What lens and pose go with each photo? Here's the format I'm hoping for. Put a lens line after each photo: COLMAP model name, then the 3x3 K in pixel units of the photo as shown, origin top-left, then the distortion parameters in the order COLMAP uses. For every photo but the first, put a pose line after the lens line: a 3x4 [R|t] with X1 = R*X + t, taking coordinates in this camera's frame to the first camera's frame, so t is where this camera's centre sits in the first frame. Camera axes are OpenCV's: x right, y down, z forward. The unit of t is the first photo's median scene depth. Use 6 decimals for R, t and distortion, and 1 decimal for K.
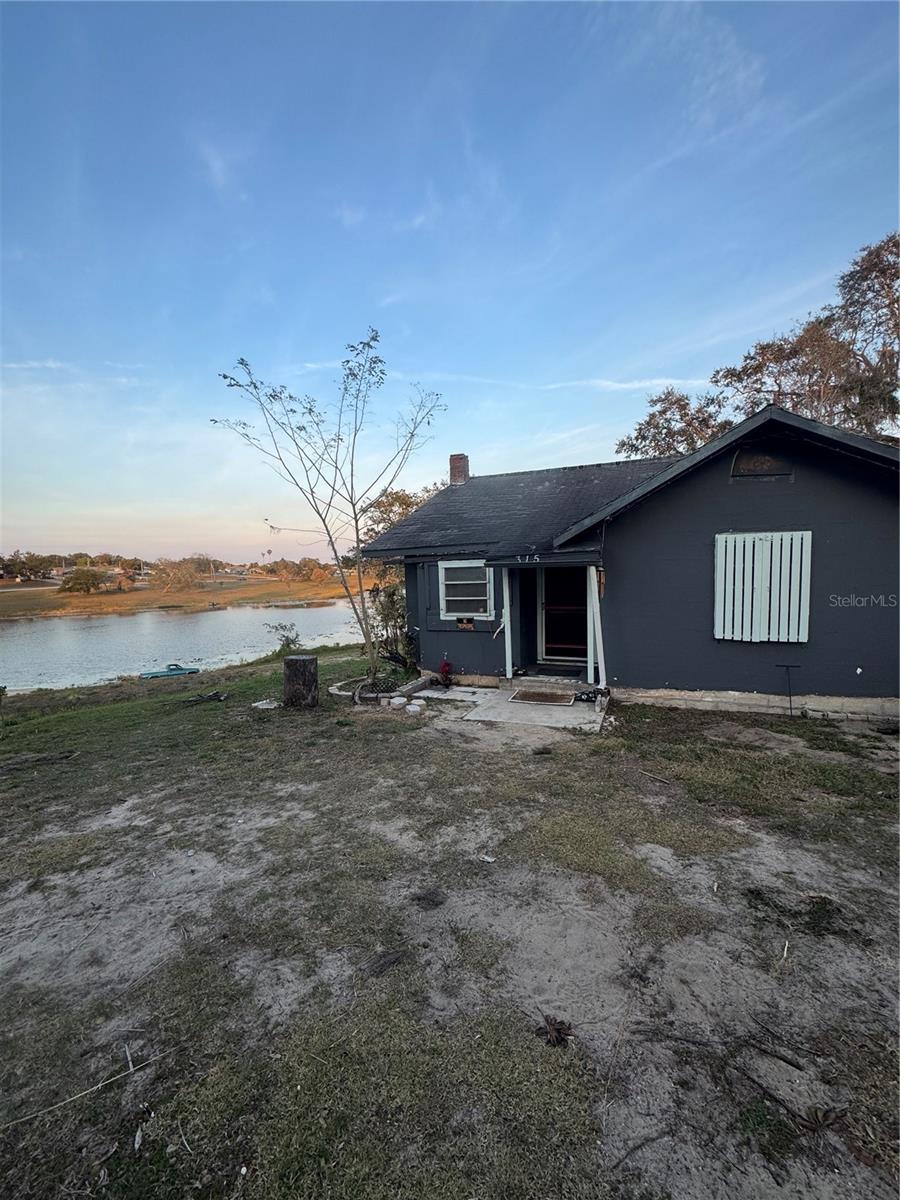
lens RADIAL K [[484.2, 0, 449.8], [0, 484.2, 601.2], [0, 0, 1]] dist [-0.005771, 0.000500]
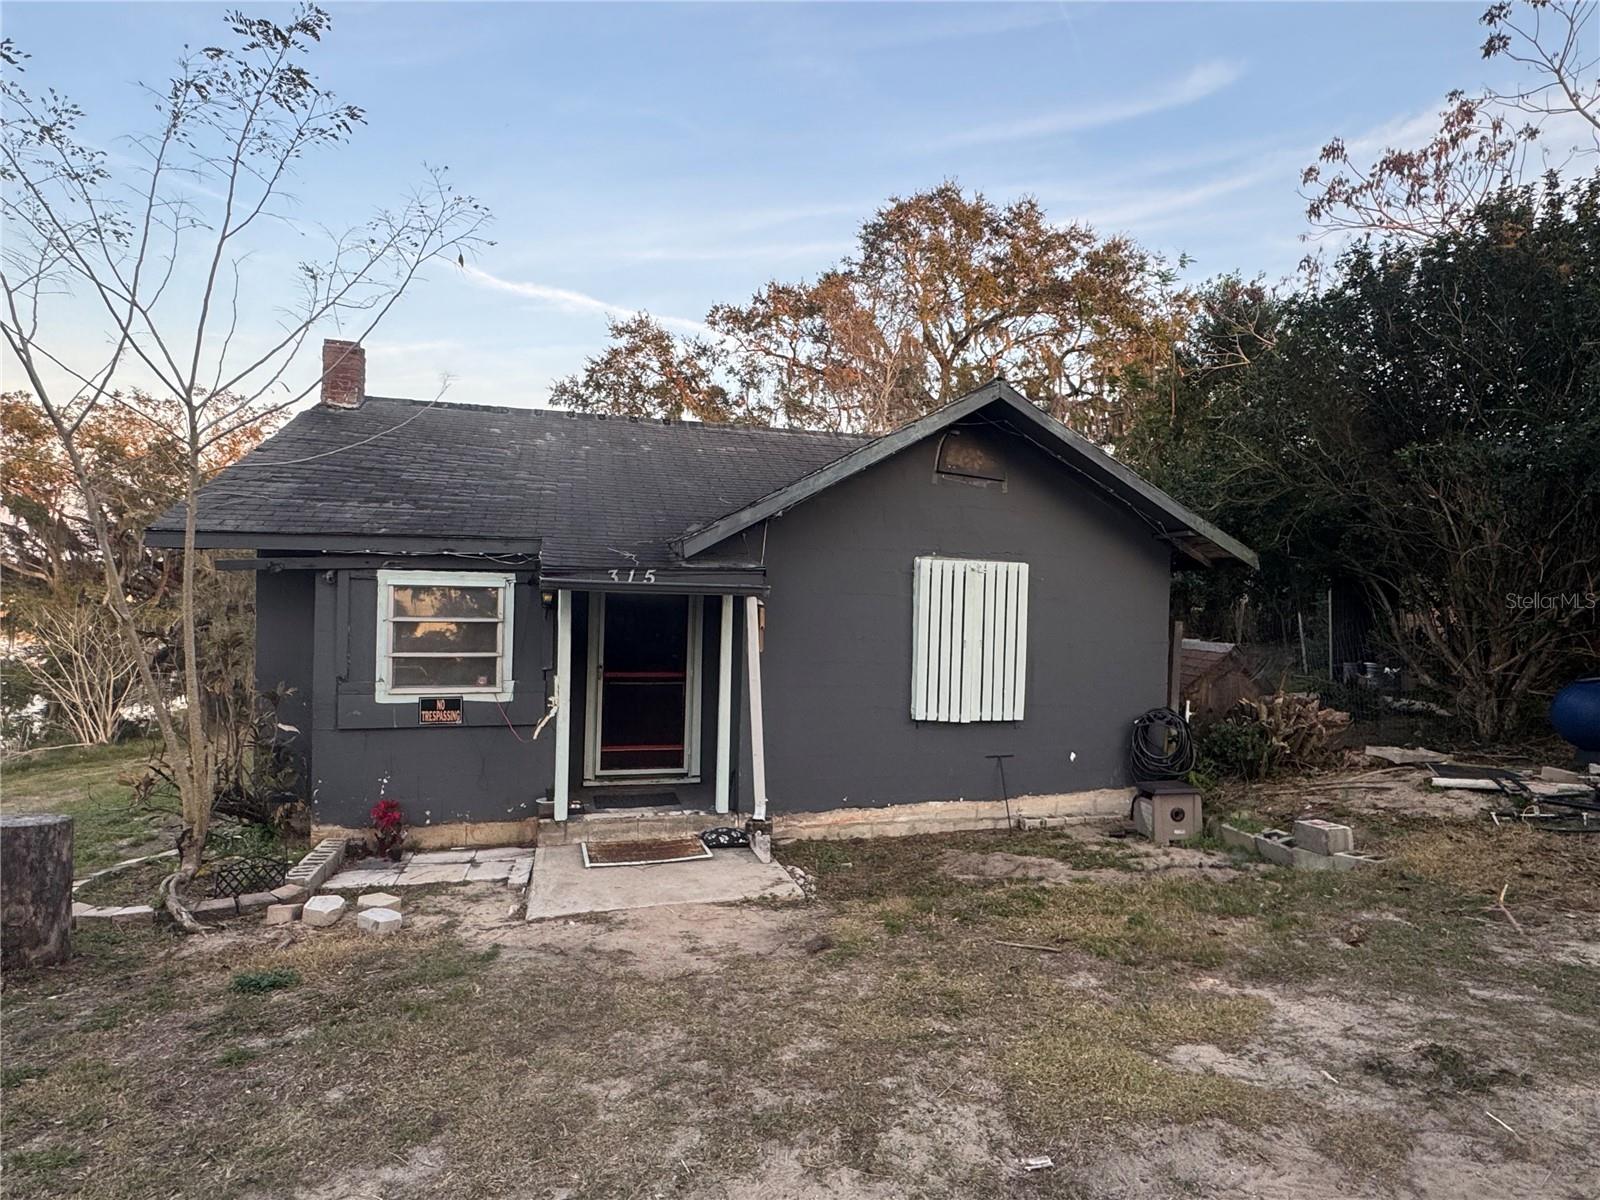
lens RADIAL K [[888.2, 0, 800.4], [0, 888.2, 604.4], [0, 0, 1]] dist [-0.005571, 0.001092]
pose [[0.775483, 0.046952, 0.629620, -0.297658], [0.001106, 0.997128, -0.075720, 0.013295], [-0.631367, 0.059416, 0.773205, 0.175621]]
